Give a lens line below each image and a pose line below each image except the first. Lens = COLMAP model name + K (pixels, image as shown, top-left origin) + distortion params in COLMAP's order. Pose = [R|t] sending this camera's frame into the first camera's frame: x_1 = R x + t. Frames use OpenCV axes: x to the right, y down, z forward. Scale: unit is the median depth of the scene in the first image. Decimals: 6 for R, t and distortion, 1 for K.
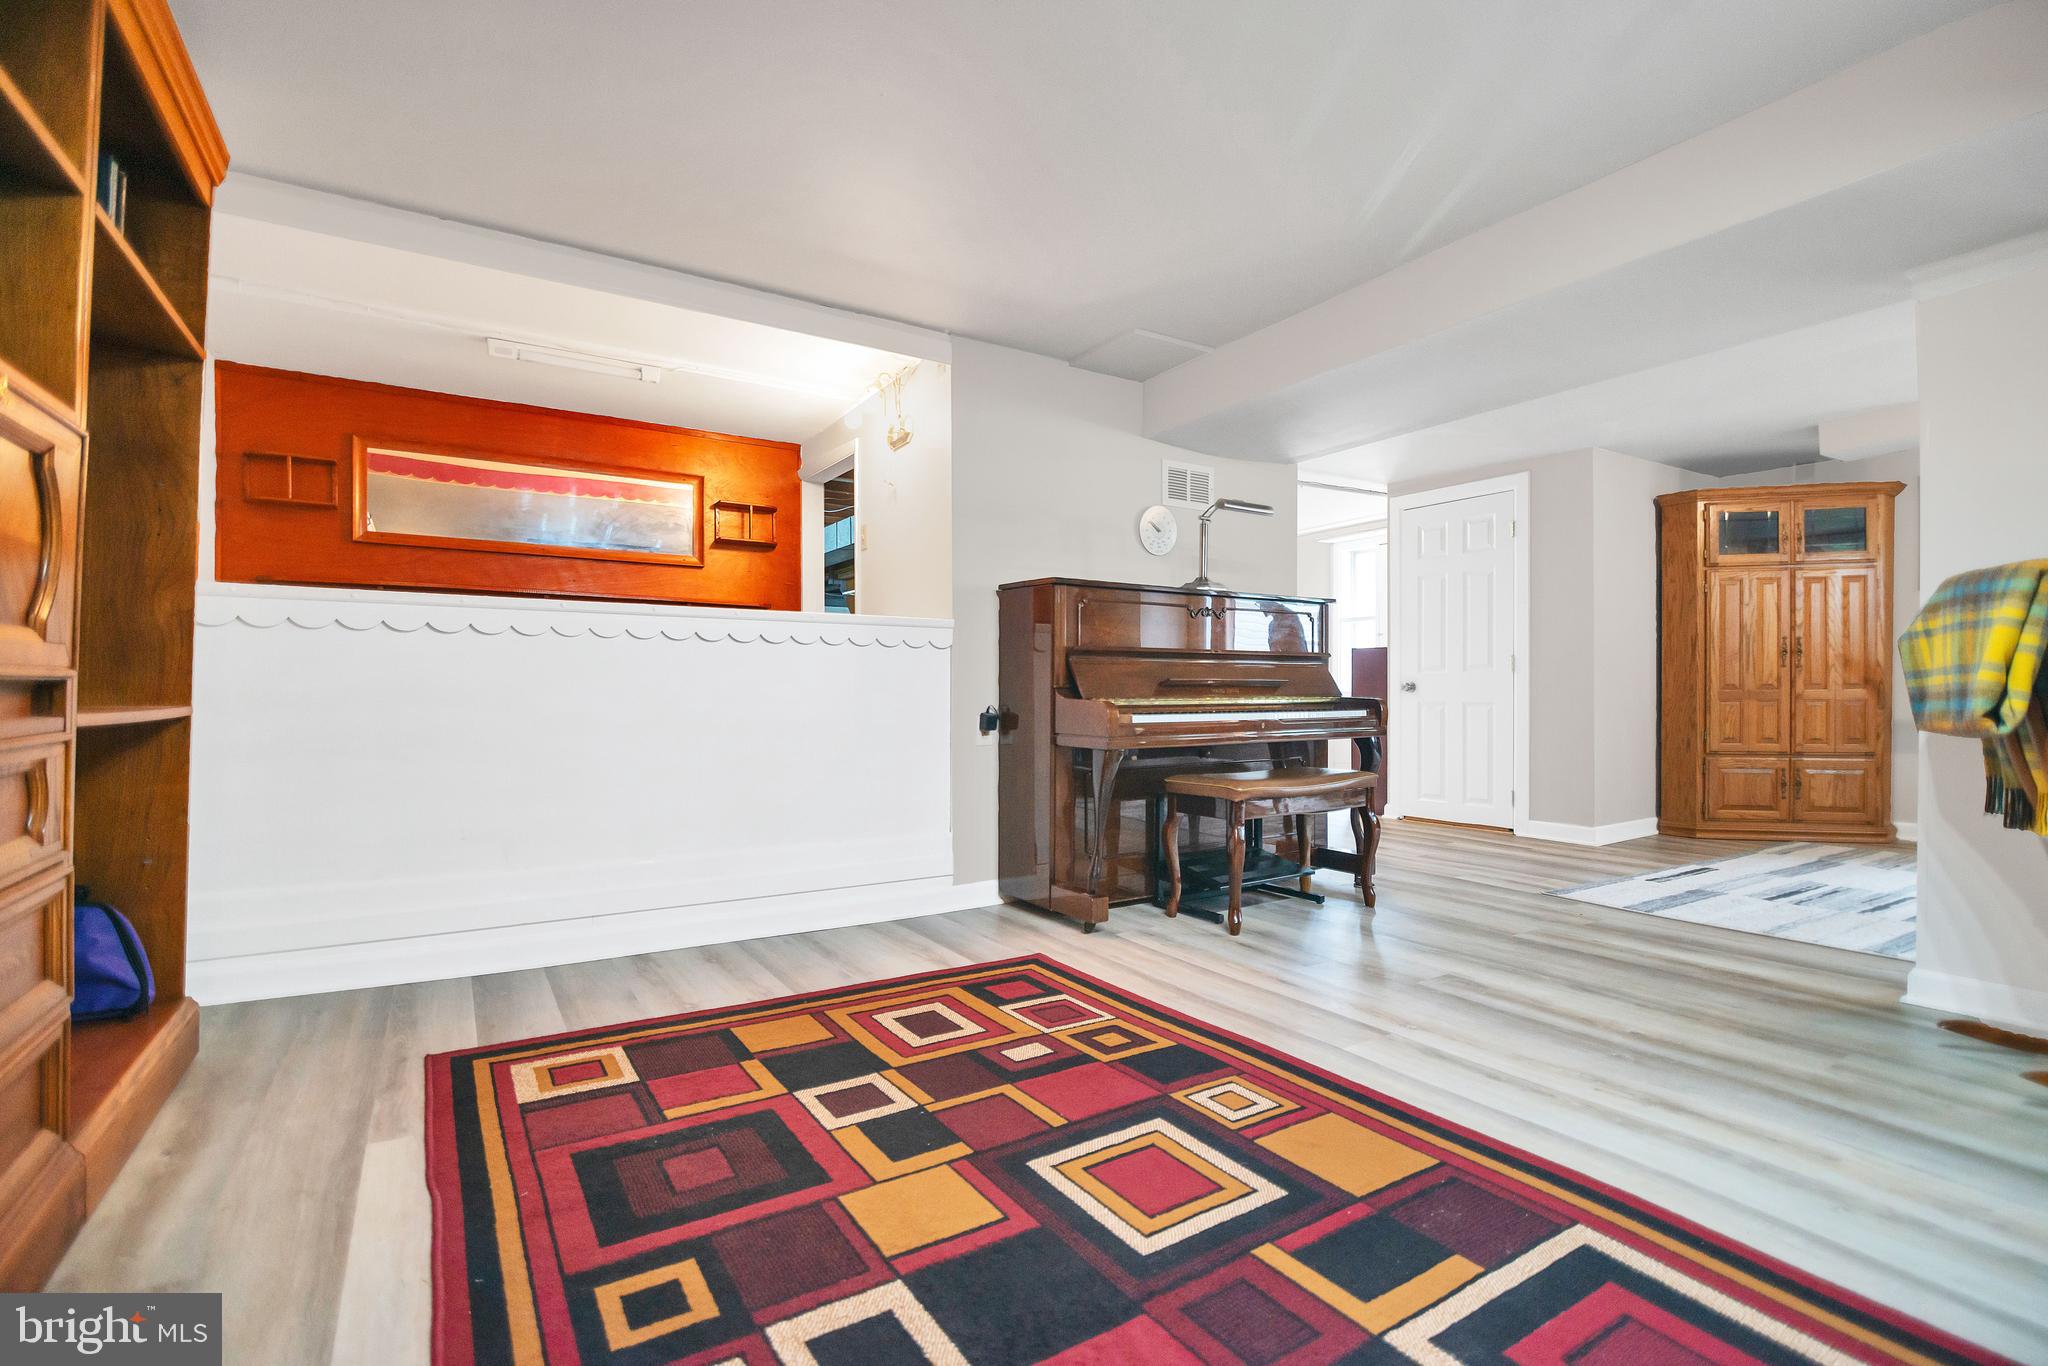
lens RADIAL K [[930.5, 0, 1024.0], [0, 930.5, 683.0], [0, 0, 1]] dist [-0.001709, -0.000291]
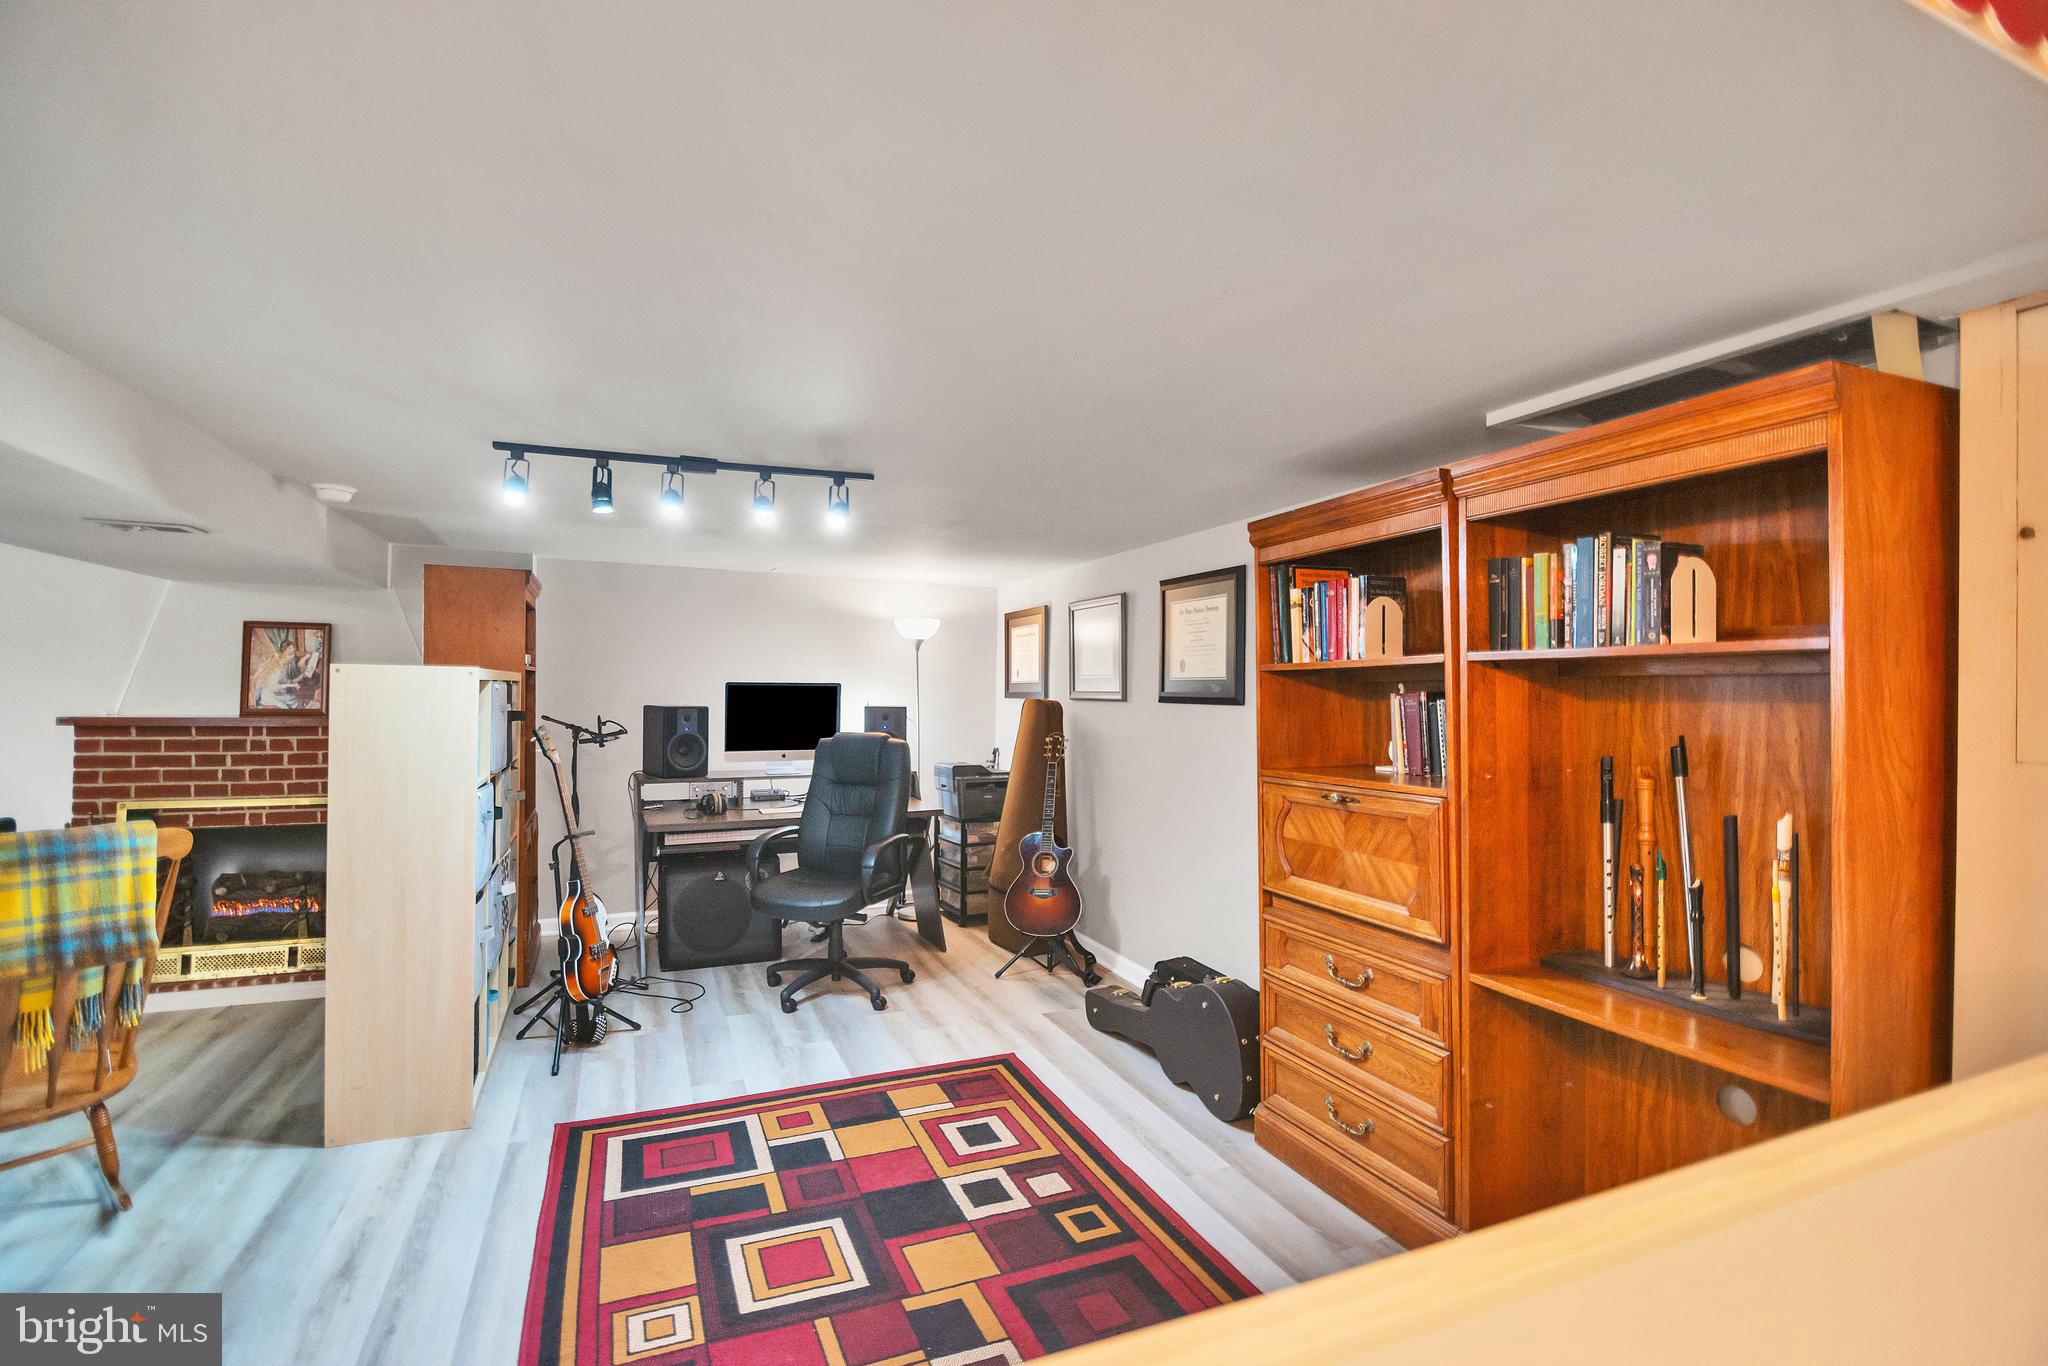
lens RADIAL K [[930.5, 0, 1024.0], [0, 930.5, 683.0], [0, 0, 1]] dist [-0.001709, -0.000291]
pose [[-0.987146, -0.017279, 0.158884, -0.446581], [-0.020203, 0.999655, -0.016806, -0.382252], [-0.158538, -0.019800, -0.987154, 2.426550]]
